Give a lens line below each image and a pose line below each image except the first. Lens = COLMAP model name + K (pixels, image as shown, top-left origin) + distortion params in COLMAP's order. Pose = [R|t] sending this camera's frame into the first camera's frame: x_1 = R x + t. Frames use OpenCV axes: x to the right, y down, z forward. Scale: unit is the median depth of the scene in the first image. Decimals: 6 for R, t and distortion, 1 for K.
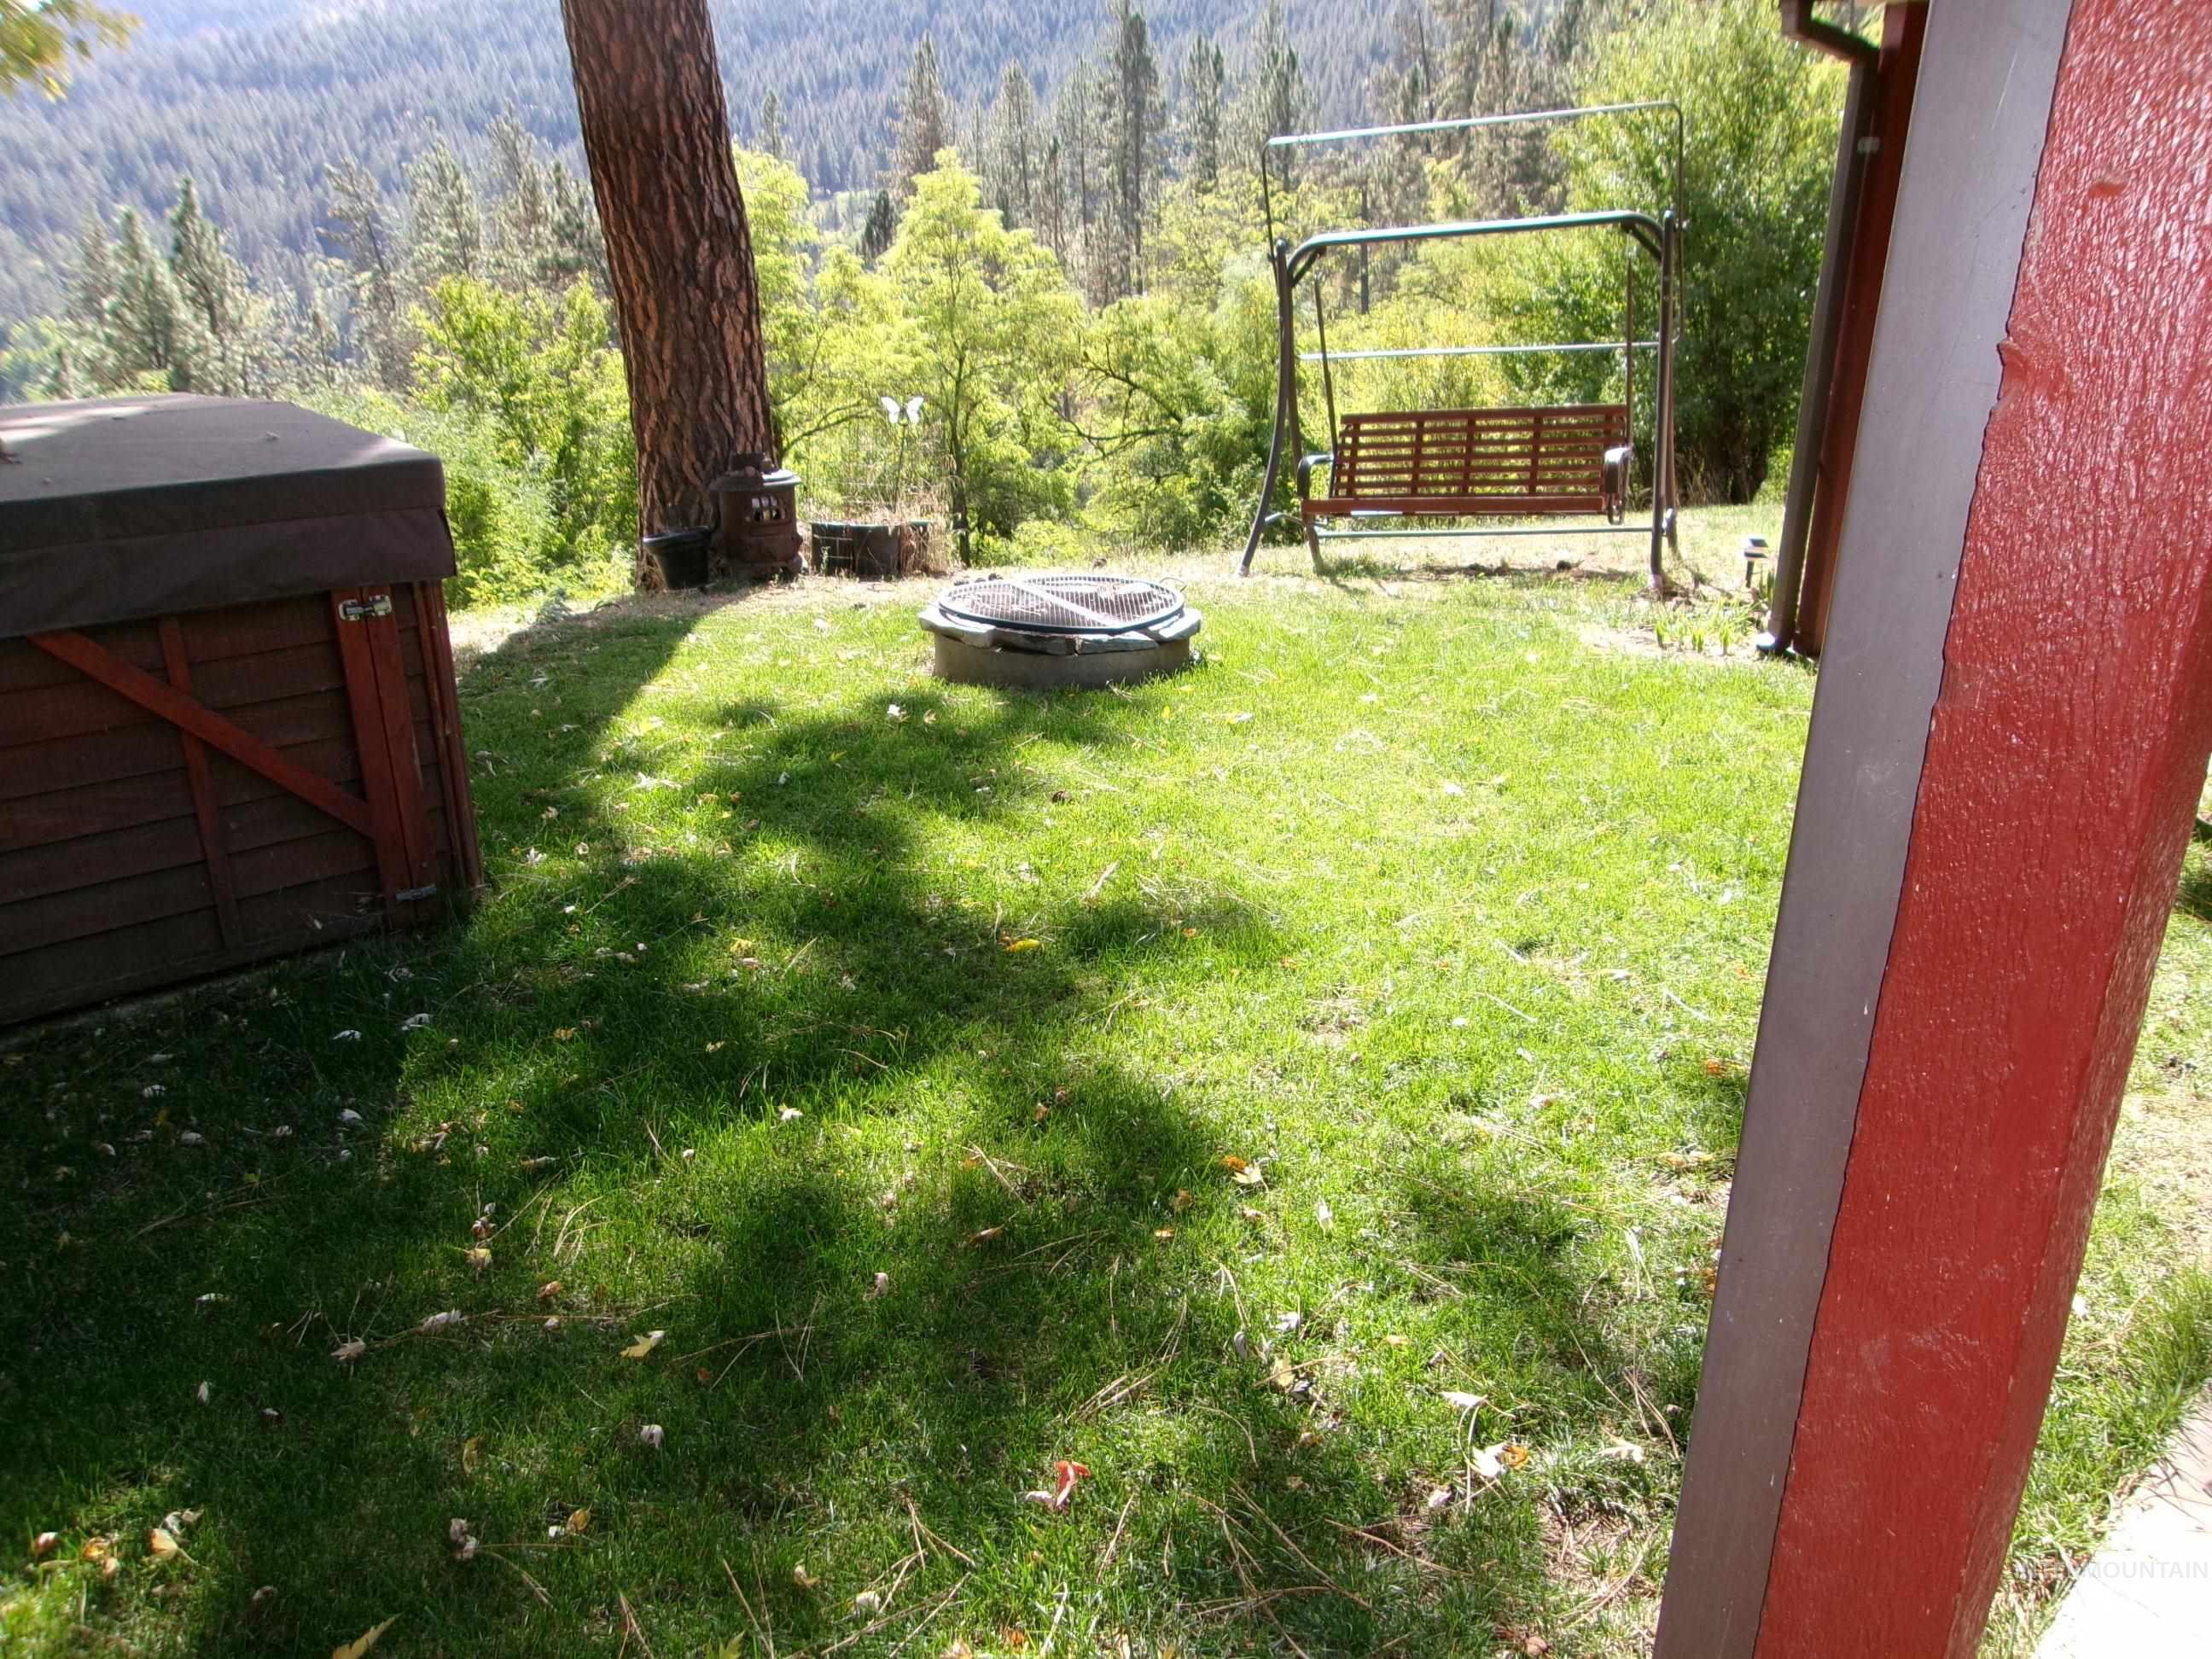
lens RADIAL K [[1751.5, 0, 1102.7], [0, 1751.5, 852.3], [0, 0, 1]] dist [0.001244, 0.022472]
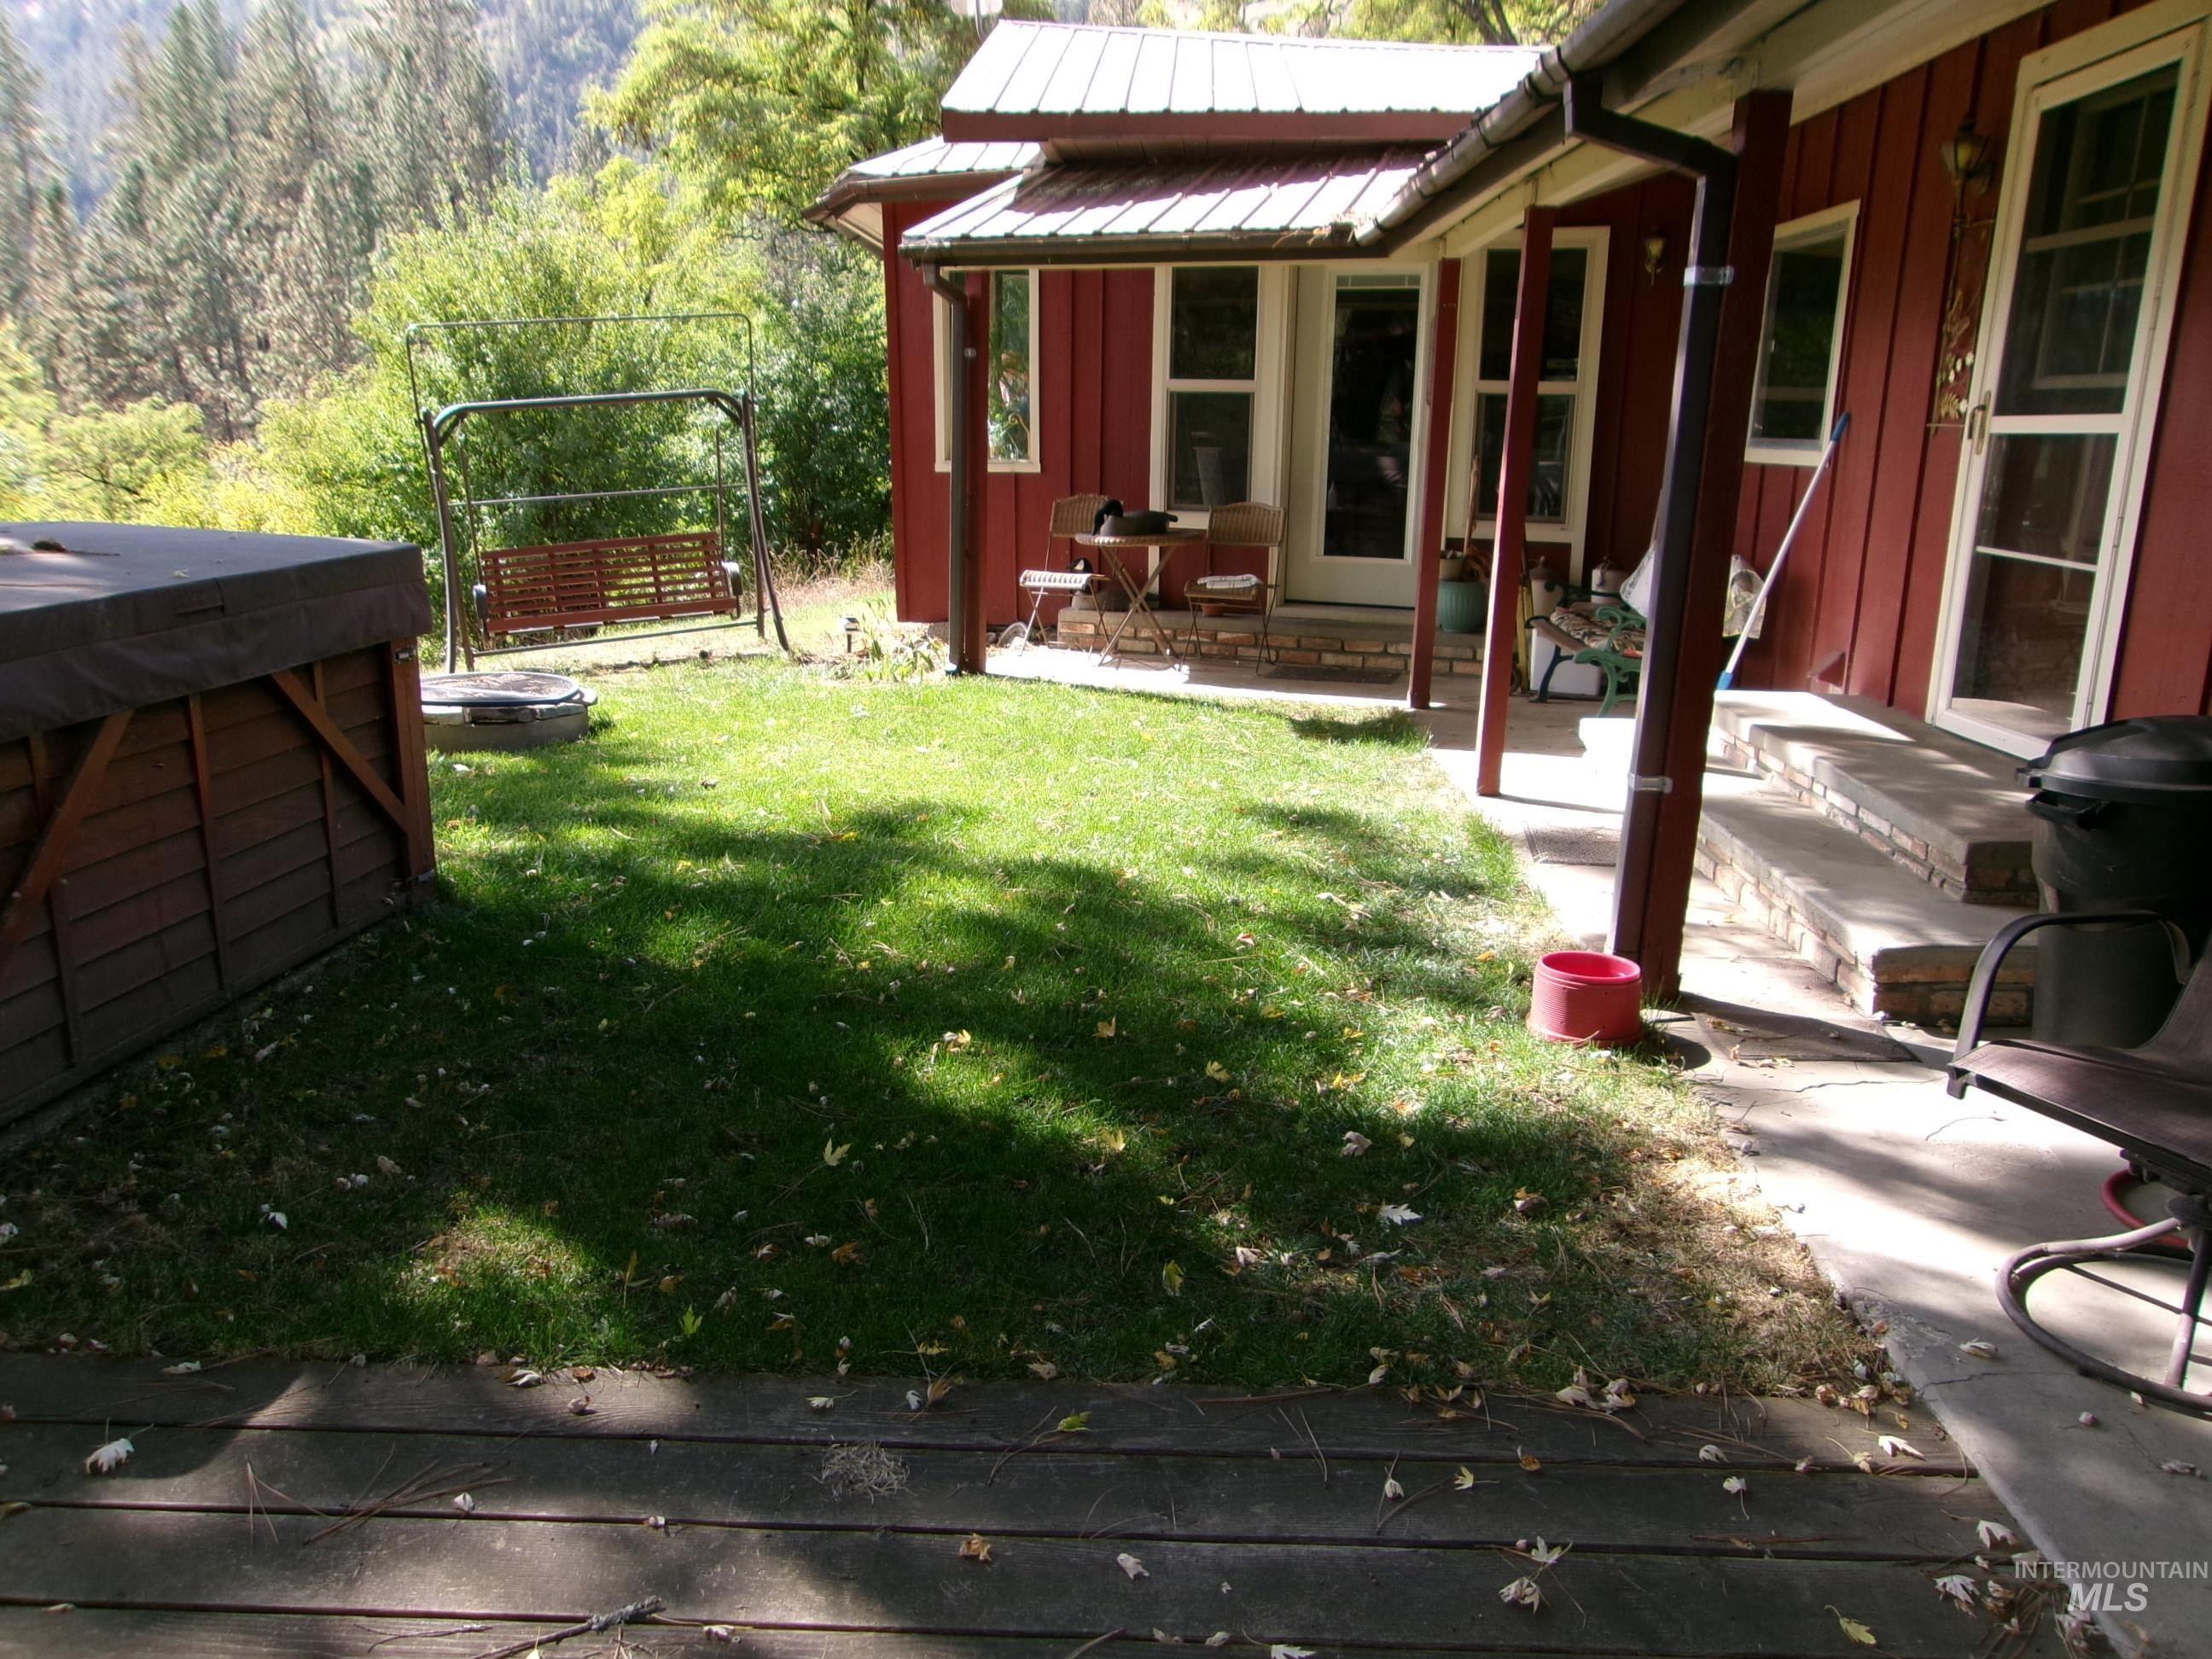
lens RADIAL K [[1751.5, 0, 1102.7], [0, 1751.5, 852.3], [0, 0, 1]] dist [0.001244, 0.022472]
pose [[0.742030, -0.154012, 0.652435, -0.851580], [0.214744, 0.976574, -0.013706, 0.131594], [-0.635040, 0.150277, 0.757721, -0.320060]]
